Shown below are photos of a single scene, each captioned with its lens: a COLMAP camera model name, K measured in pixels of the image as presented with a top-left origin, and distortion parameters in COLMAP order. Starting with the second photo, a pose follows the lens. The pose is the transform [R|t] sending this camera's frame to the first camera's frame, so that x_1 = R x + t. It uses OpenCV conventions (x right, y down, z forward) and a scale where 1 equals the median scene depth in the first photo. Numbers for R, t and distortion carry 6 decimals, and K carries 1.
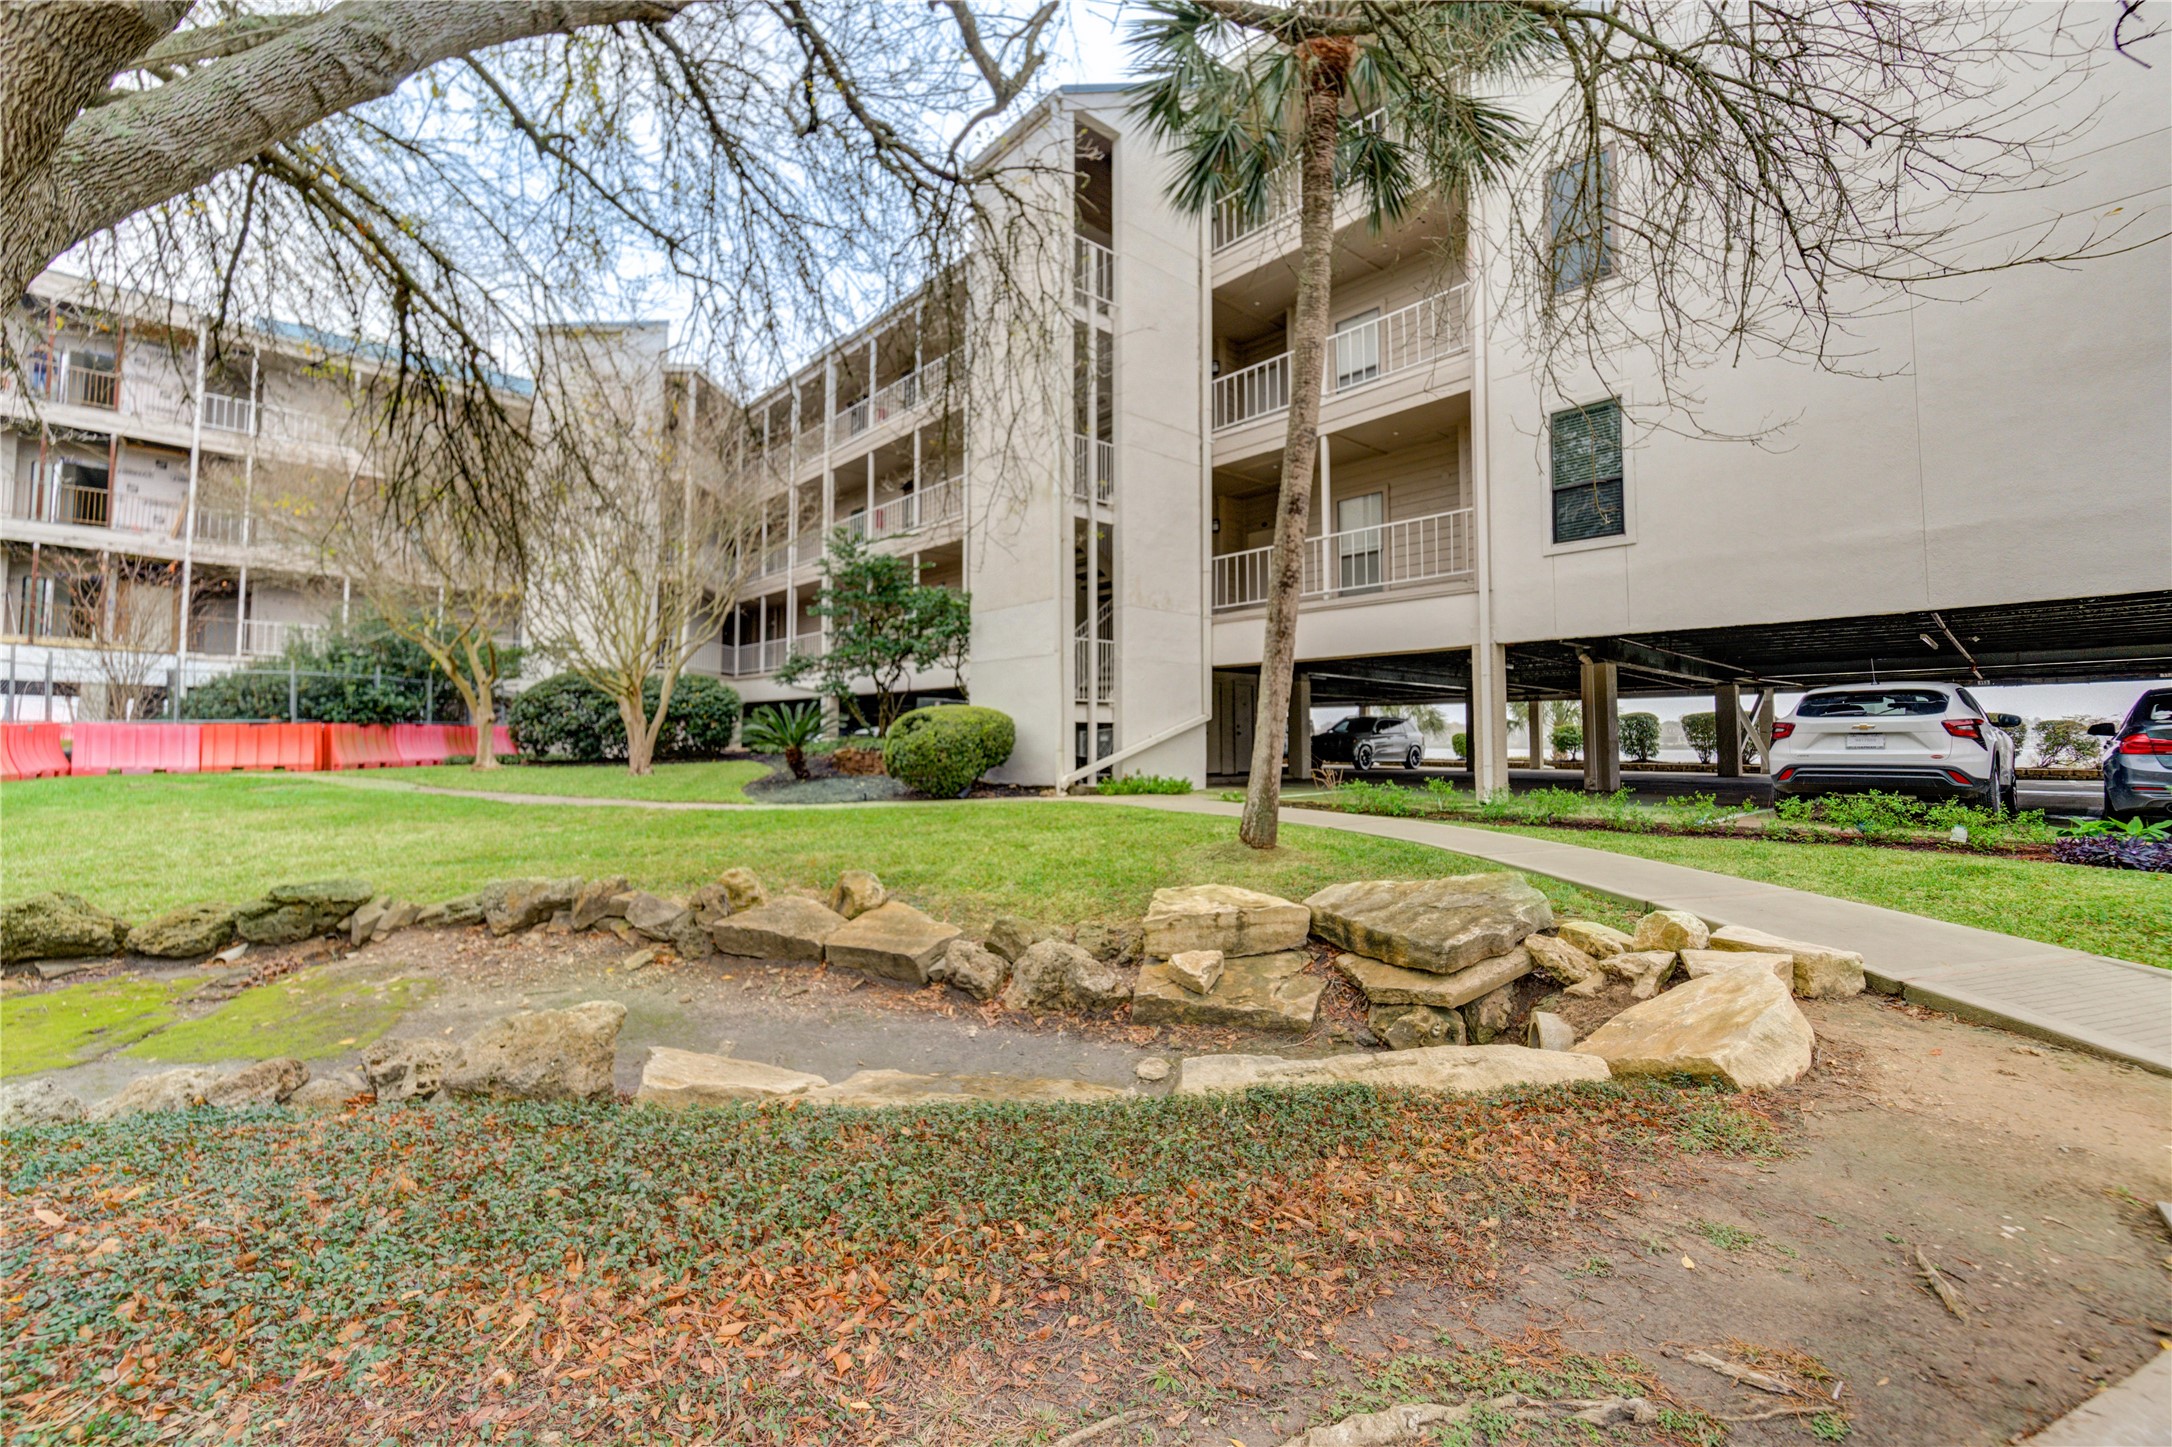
lens RADIAL K [[901.8, 0, 1079.6], [0, 901.8, 709.7], [0, 0, 1]] dist [-0.014431, -0.000792]
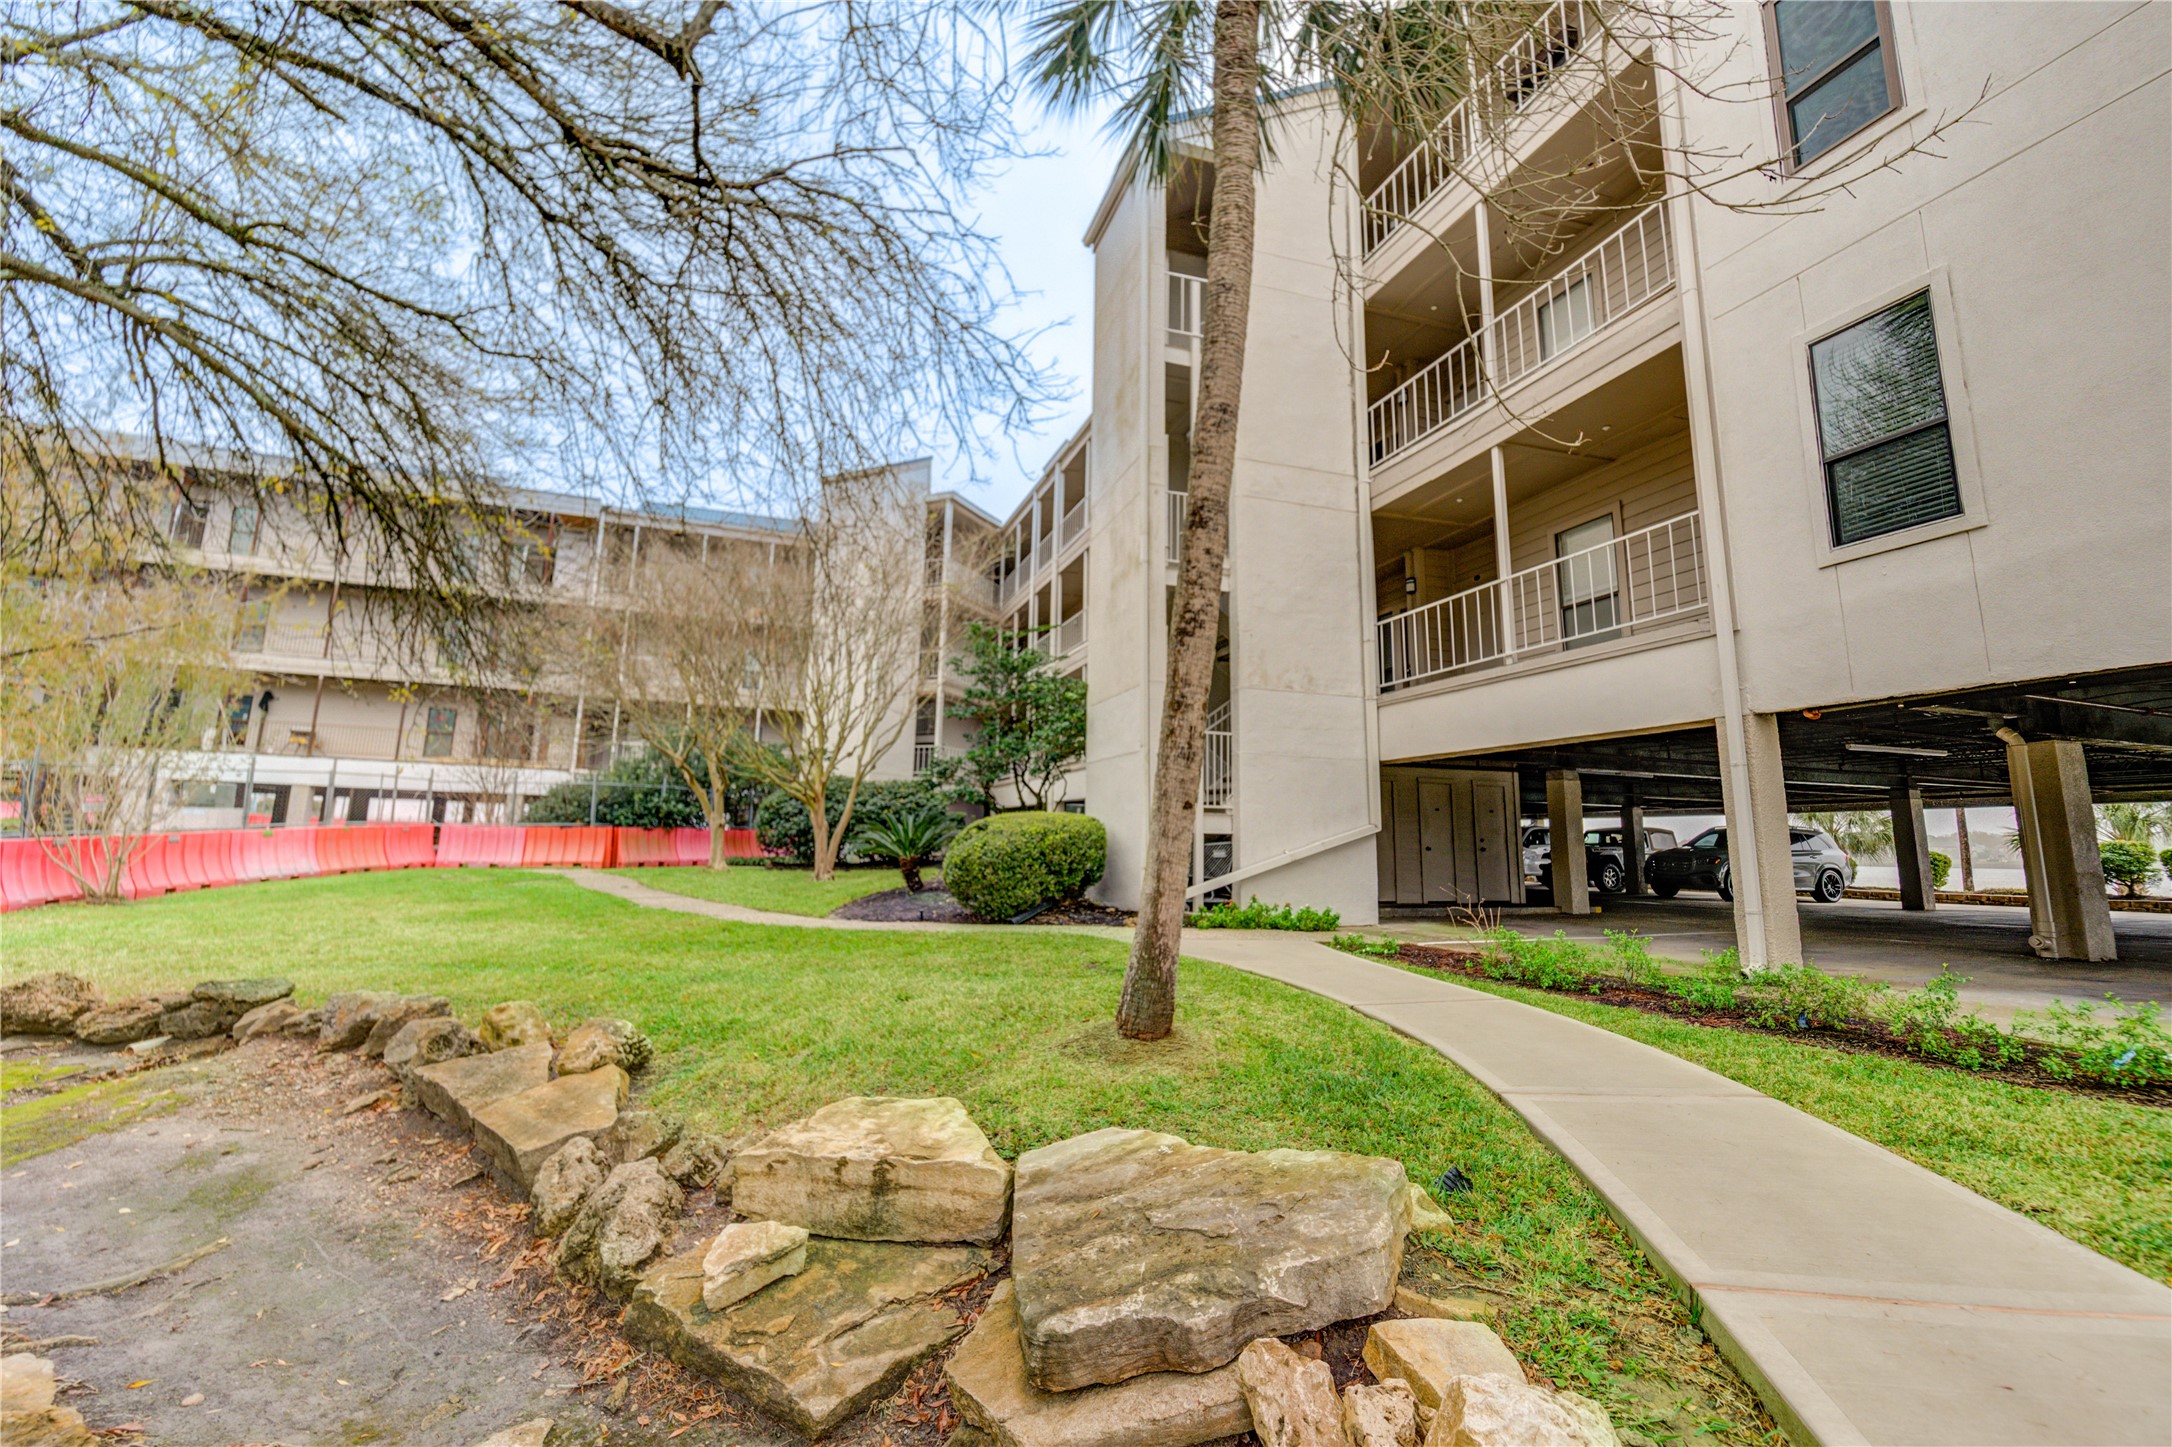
lens RADIAL K [[901.8, 0, 1079.6], [0, 901.8, 709.7], [0, 0, 1]] dist [-0.014431, -0.000792]
pose [[0.917483, -0.043461, -0.395394, 0.221581], [-0.003763, 0.993020, -0.117885, -0.000659], [0.397758, 0.109645, 0.910915, 0.193674]]
